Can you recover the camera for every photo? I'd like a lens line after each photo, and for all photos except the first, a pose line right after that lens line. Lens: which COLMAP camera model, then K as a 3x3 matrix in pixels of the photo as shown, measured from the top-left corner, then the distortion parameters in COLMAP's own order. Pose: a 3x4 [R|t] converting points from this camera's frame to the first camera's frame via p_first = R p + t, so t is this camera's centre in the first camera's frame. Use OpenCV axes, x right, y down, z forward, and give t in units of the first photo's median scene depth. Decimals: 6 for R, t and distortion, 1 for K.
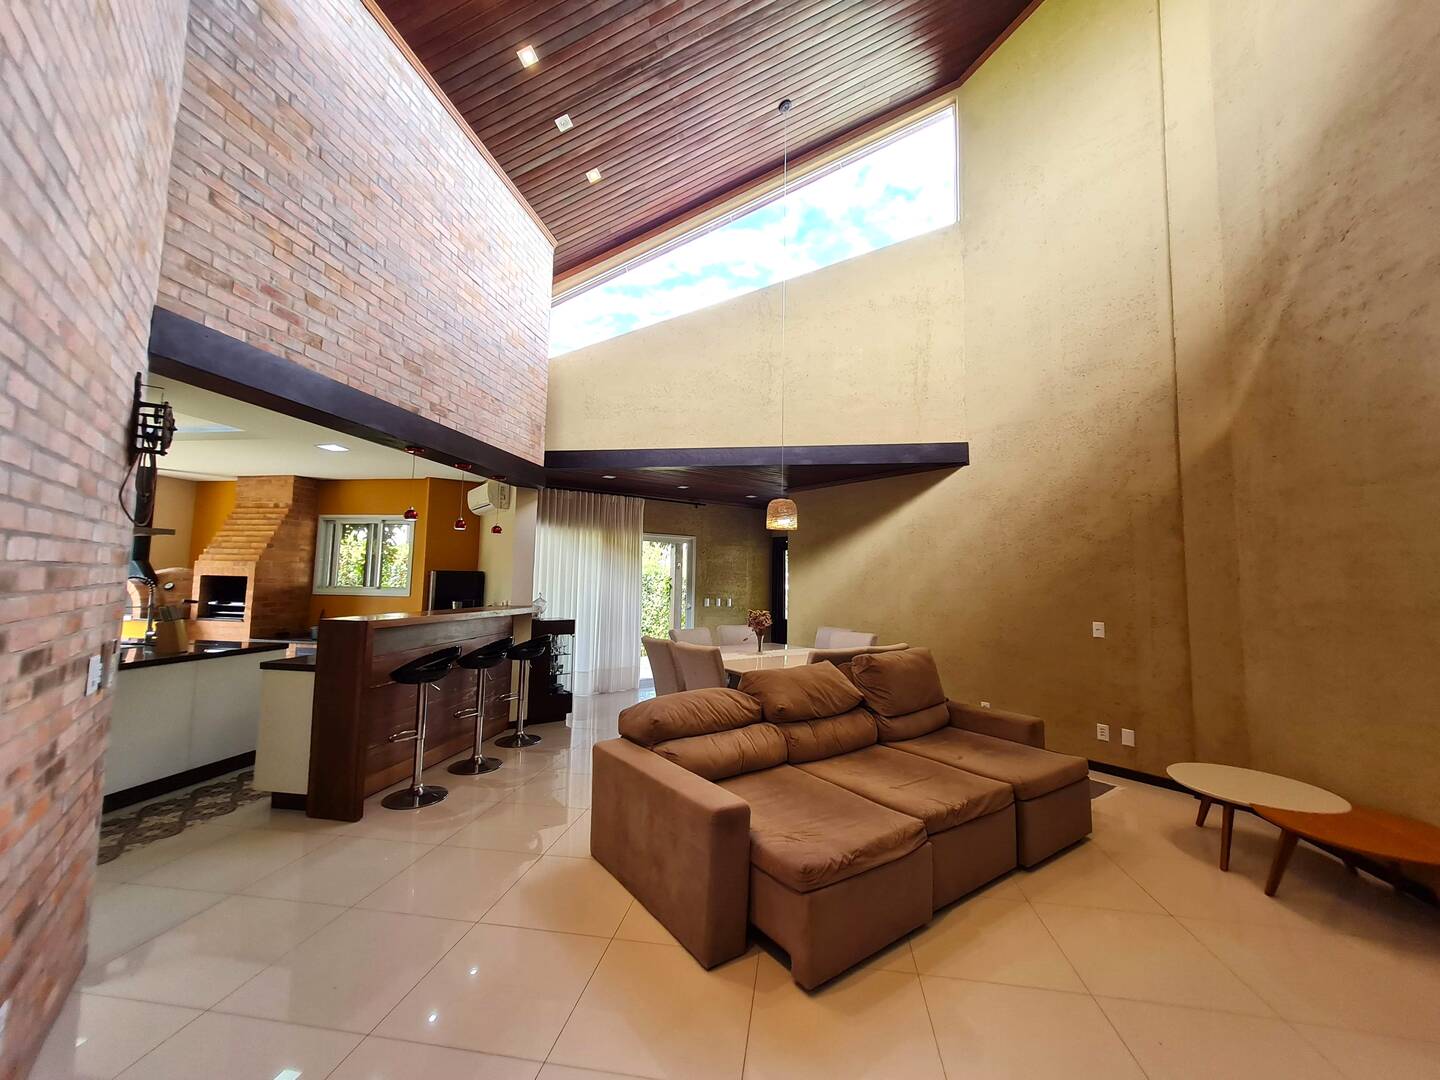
lens RADIAL K [[567.2, 0, 728.6], [0, 567.2, 523.8], [0, 0, 1]] dist [0.004663, -0.001551]
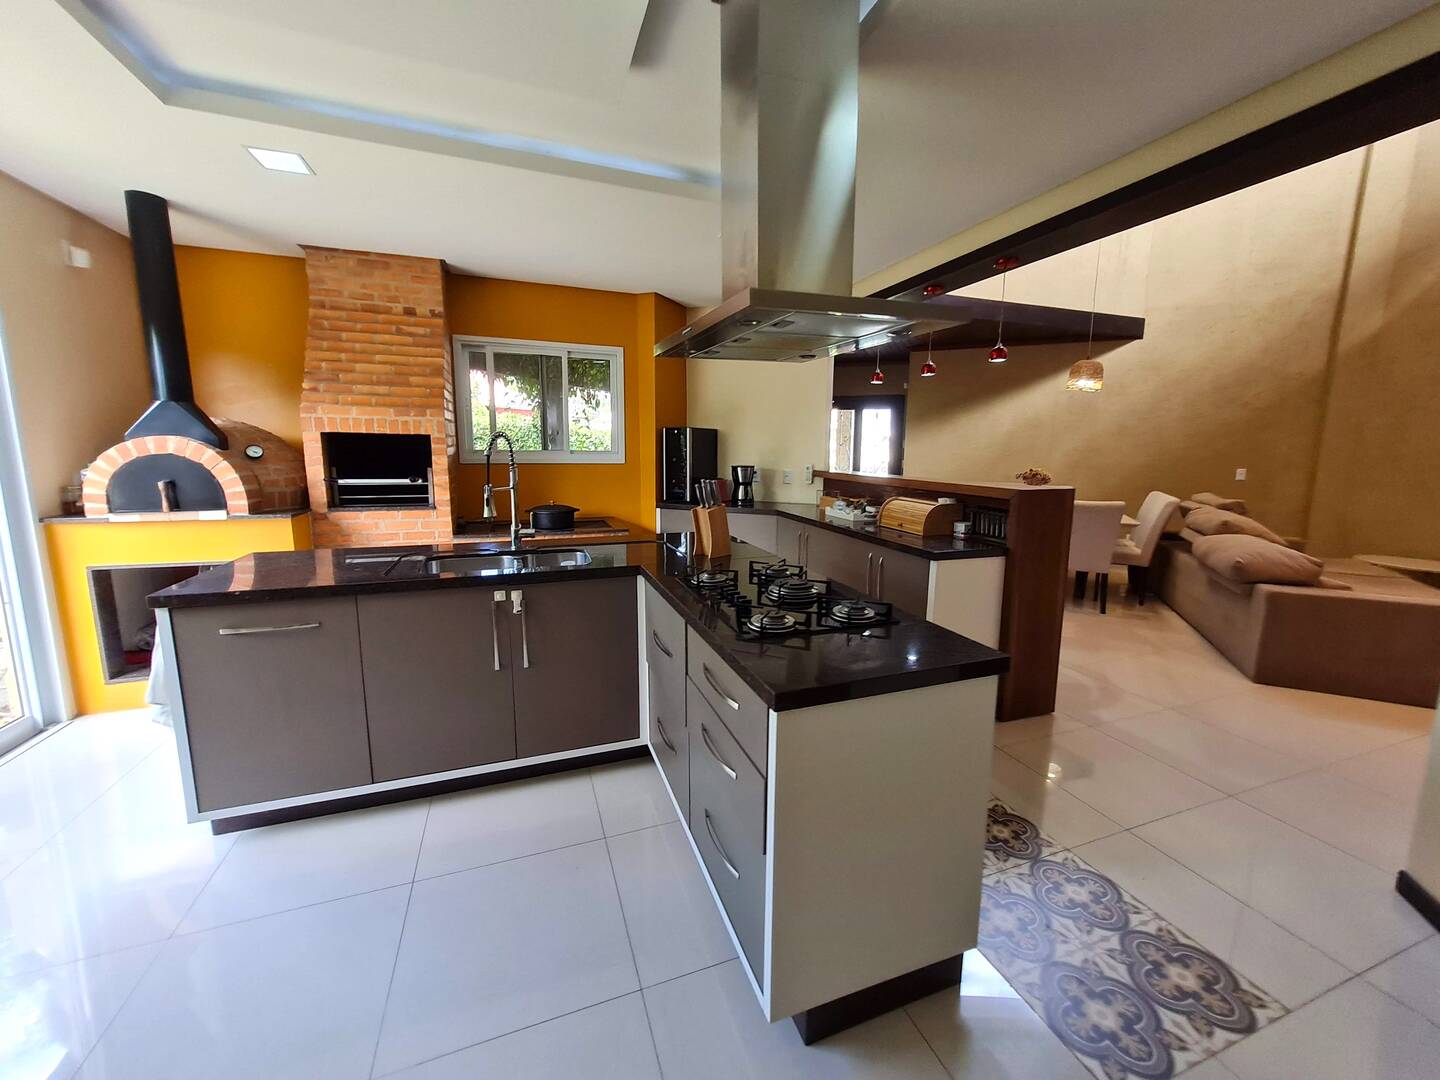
lens RADIAL K [[567.2, 0, 718.3], [0, 567.2, 529.1], [0, 0, 1]] dist [0.004663, -0.001551]
pose [[0.873000, -0.077741, 0.481485, -0.875537], [-0.042240, 0.971454, 0.233439, 0.037245], [-0.485888, -0.224130, 0.844795, 0.330175]]
